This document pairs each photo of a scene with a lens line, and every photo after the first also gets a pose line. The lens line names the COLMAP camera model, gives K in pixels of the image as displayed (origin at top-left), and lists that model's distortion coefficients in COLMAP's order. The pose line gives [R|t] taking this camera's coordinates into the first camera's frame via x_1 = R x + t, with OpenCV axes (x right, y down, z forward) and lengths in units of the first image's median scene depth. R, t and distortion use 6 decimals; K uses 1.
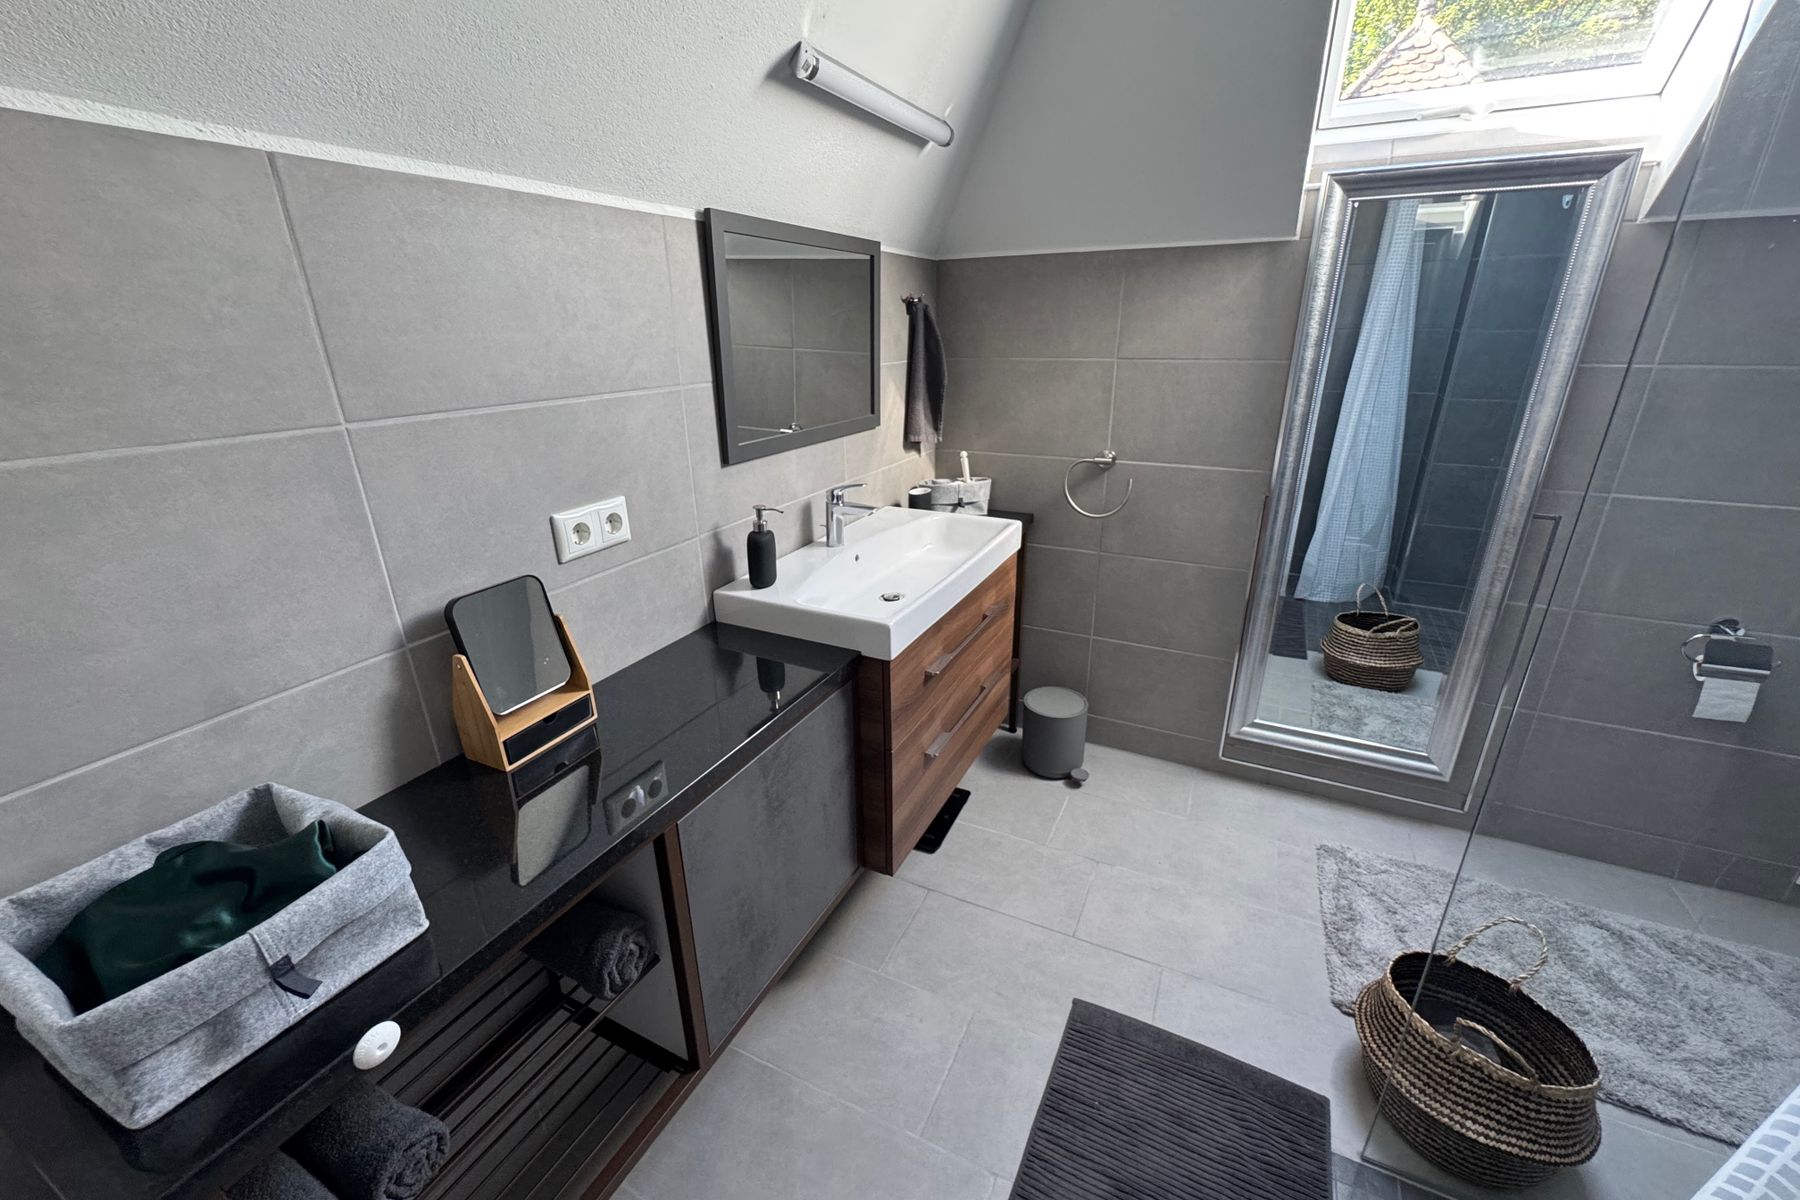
lens RADIAL K [[723.0, 0, 900.0], [0, 723.0, 600.0], [0, 0, 1]] dist [-0.001206, -0.000001]
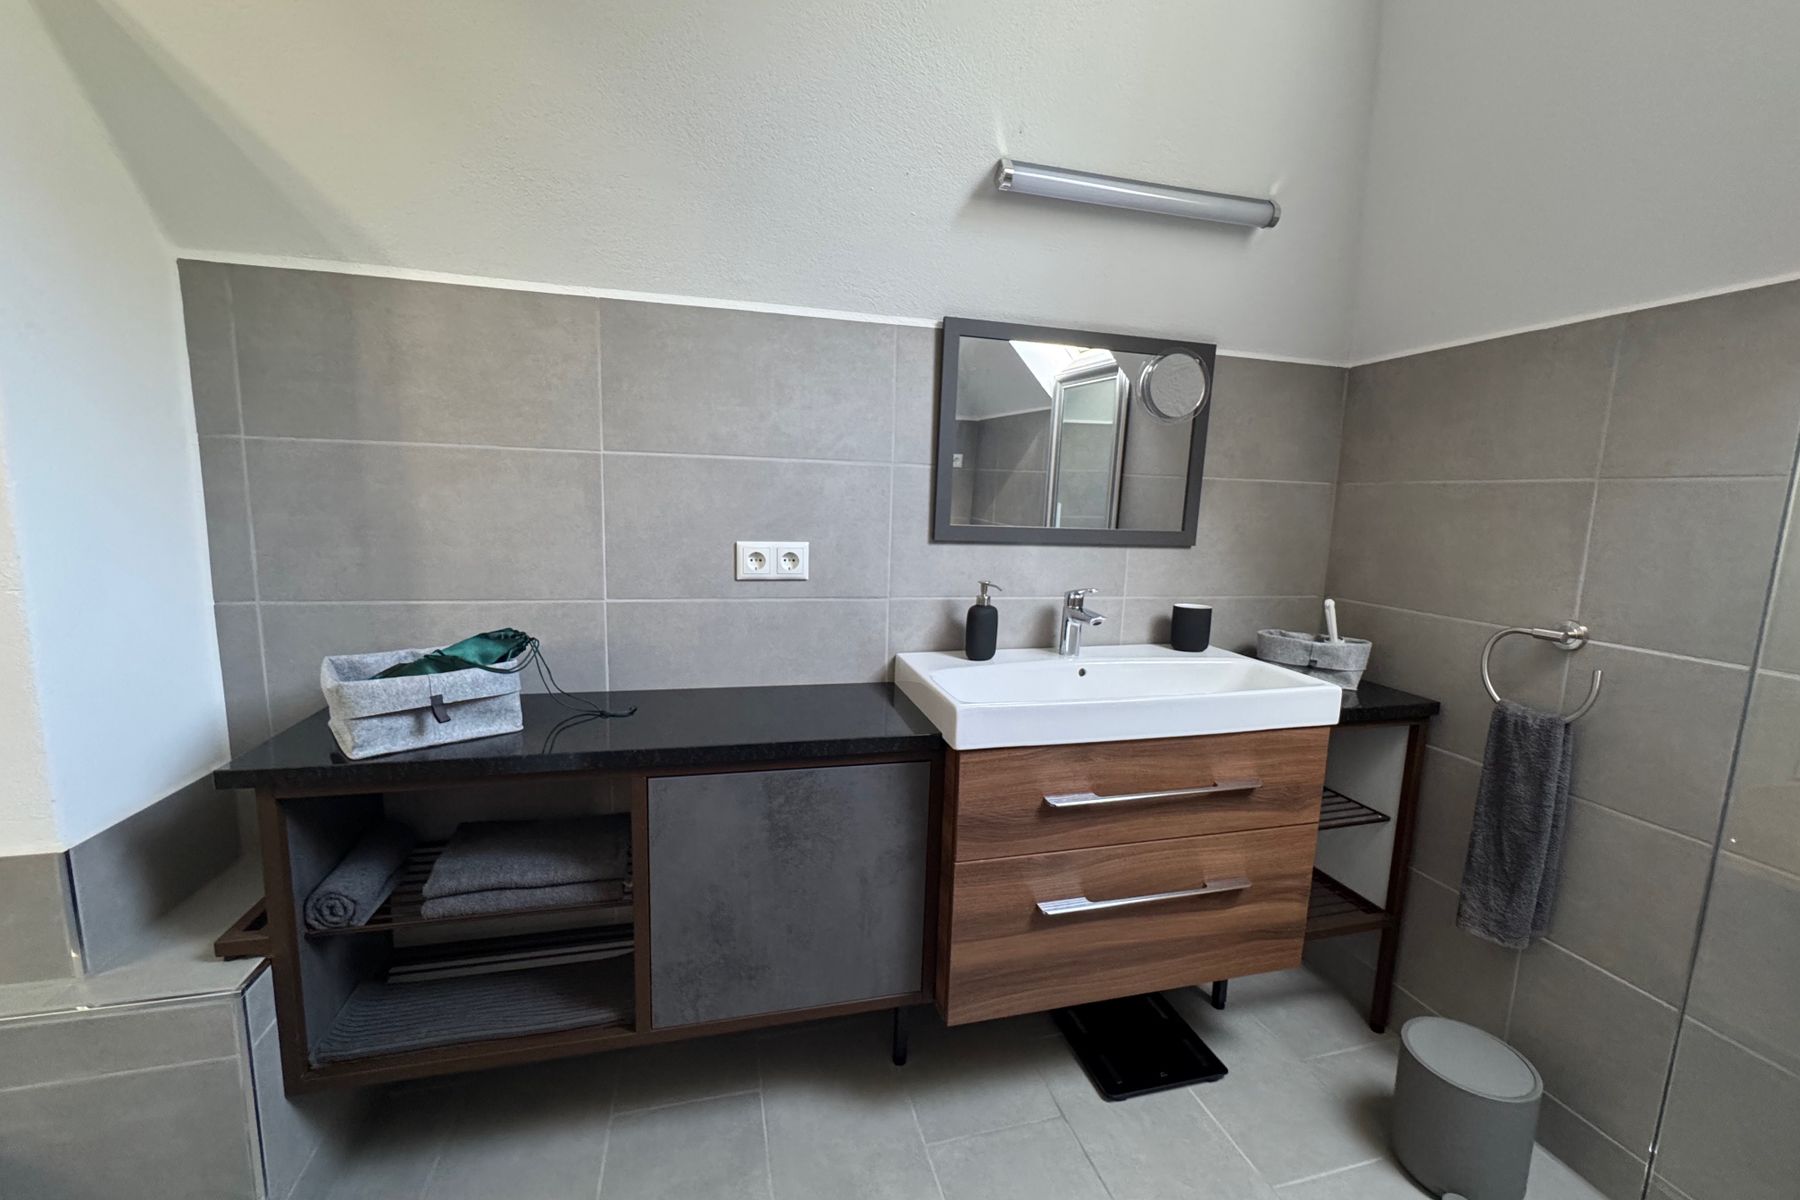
lens RADIAL K [[723.0, 0, 900.0], [0, 723.0, 600.0], [0, 0, 1]] dist [-0.001206, -0.000001]
pose [[0.655333, 0.136111, -0.742976, 0.536595], [-0.306550, 0.946907, -0.096919, 0.014370], [0.690338, 0.291274, 0.662264, 0.287173]]
